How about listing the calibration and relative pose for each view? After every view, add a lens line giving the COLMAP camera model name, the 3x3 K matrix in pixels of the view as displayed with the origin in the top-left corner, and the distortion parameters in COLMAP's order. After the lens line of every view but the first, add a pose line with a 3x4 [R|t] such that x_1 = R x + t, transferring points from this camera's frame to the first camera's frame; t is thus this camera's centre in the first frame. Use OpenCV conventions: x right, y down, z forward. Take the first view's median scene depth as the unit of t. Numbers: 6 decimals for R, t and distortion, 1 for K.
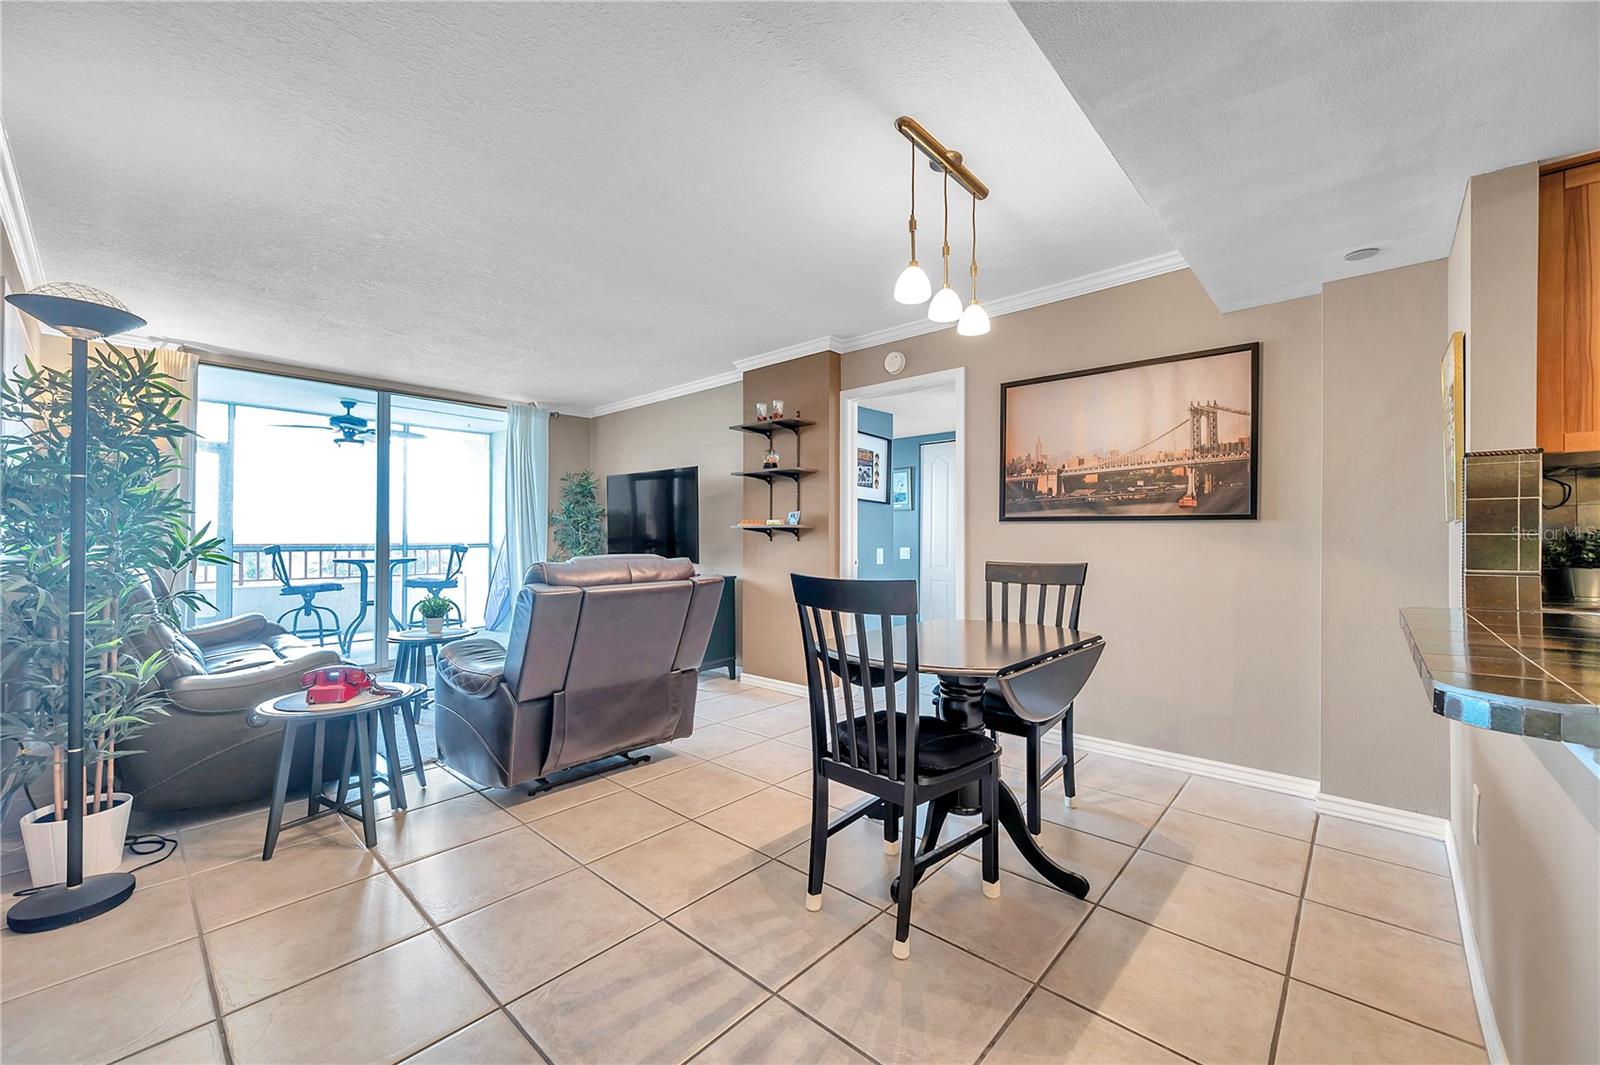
lens RADIAL K [[635.8, 0, 798.2], [0, 635.8, 531.0], [0, 0, 1]] dist [-0.000845, -0.000092]
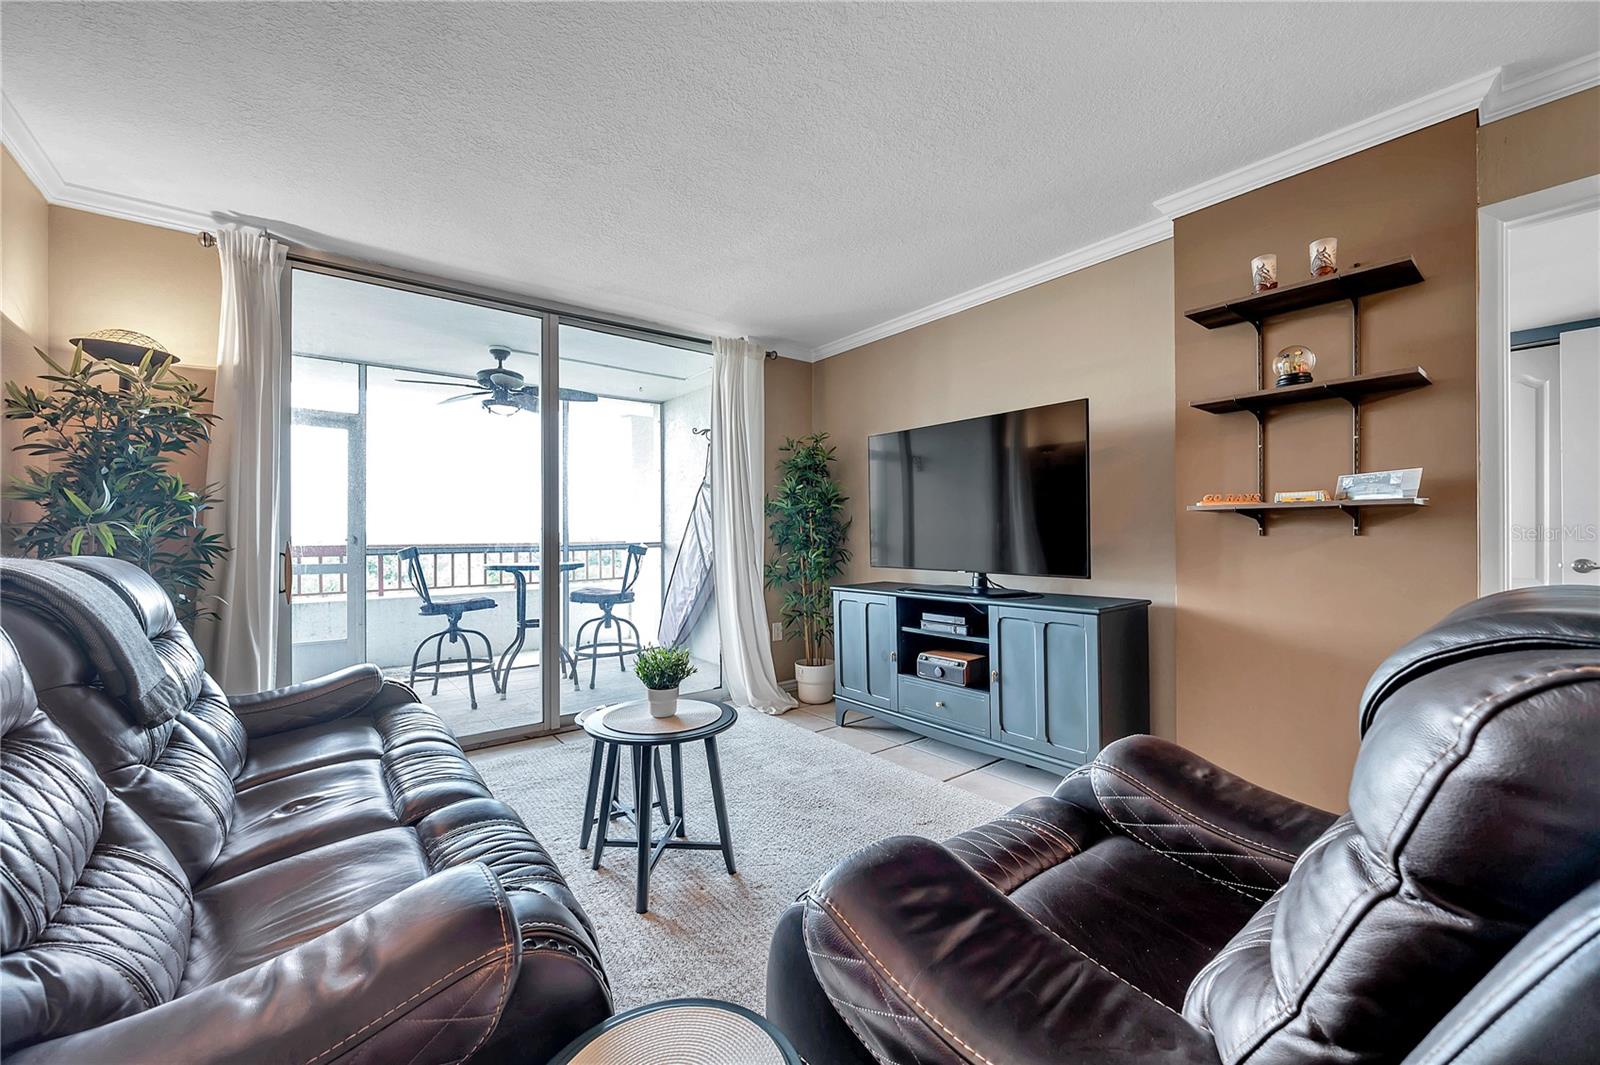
lens RADIAL K [[635.8, 0, 800.1], [0, 635.8, 528.8], [0, 0, 1]] dist [-0.000845, -0.000092]
pose [[0.985990, -0.010115, -0.166499, -0.250869], [0.010530, 0.999943, 0.001609, 0.005020], [0.166473, -0.003340, 0.986040, 0.339847]]
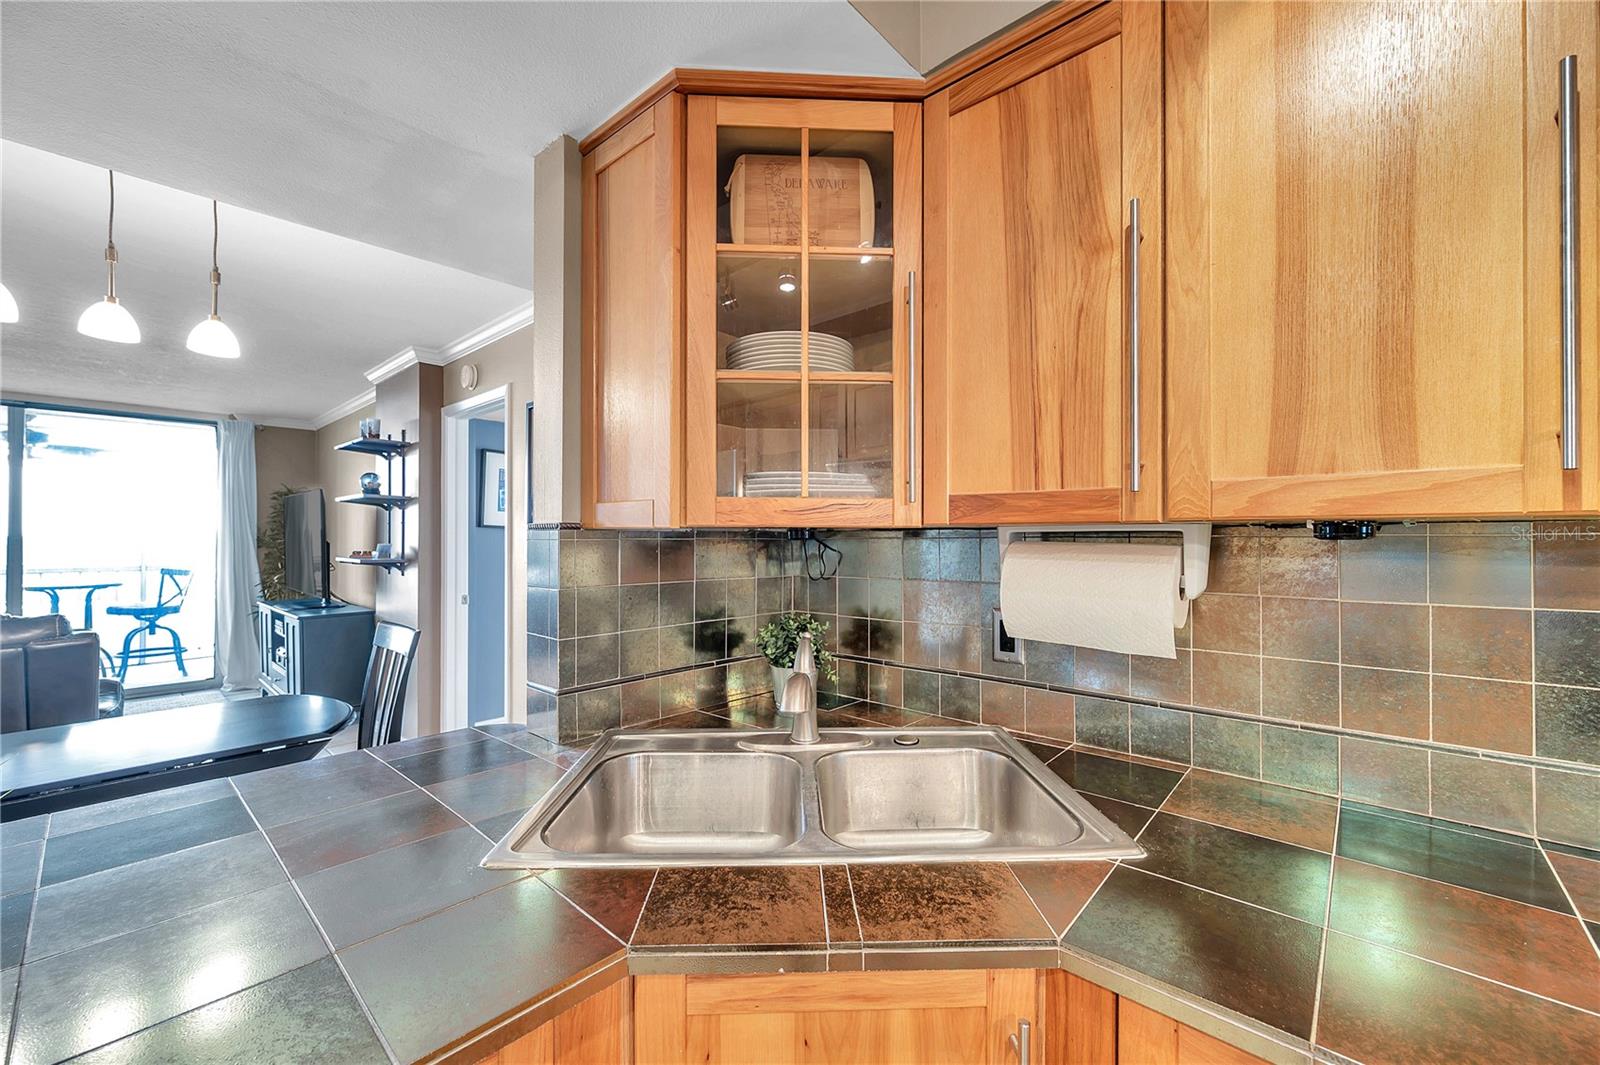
lens RADIAL K [[635.8, 0, 808.9], [0, 635.8, 532.6], [0, 0, 1]] dist [-0.000845, -0.000092]
pose [[0.999883, -0.004569, 0.014591, 0.417695], [0.004481, 0.999971, 0.006078, -0.034207], [-0.014618, -0.006012, 0.999875, 0.069164]]
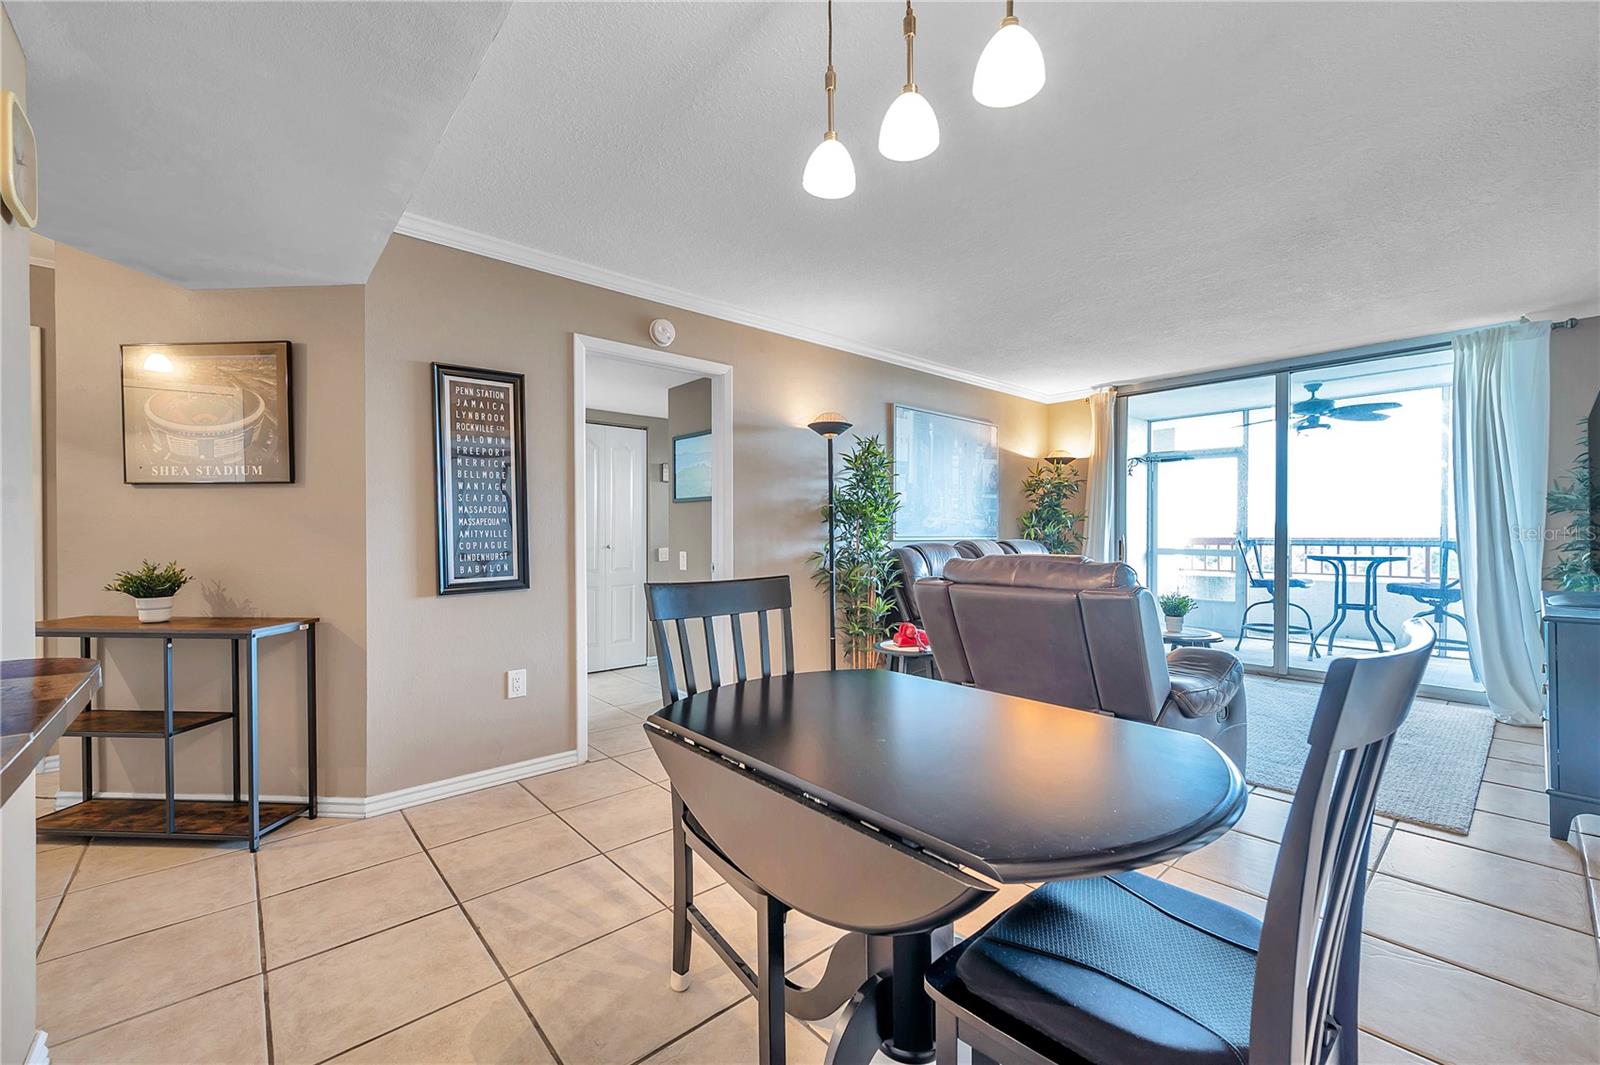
lens RADIAL K [[635.8, 0, 795.2], [0, 635.8, 535.2], [0, 0, 1]] dist [-0.000845, -0.000092]
pose [[-0.115817, 0.003380, -0.993265, 0.302984], [0.016443, 0.999864, 0.001485, 0.001563], [0.993135, -0.016160, -0.115856, 0.365456]]
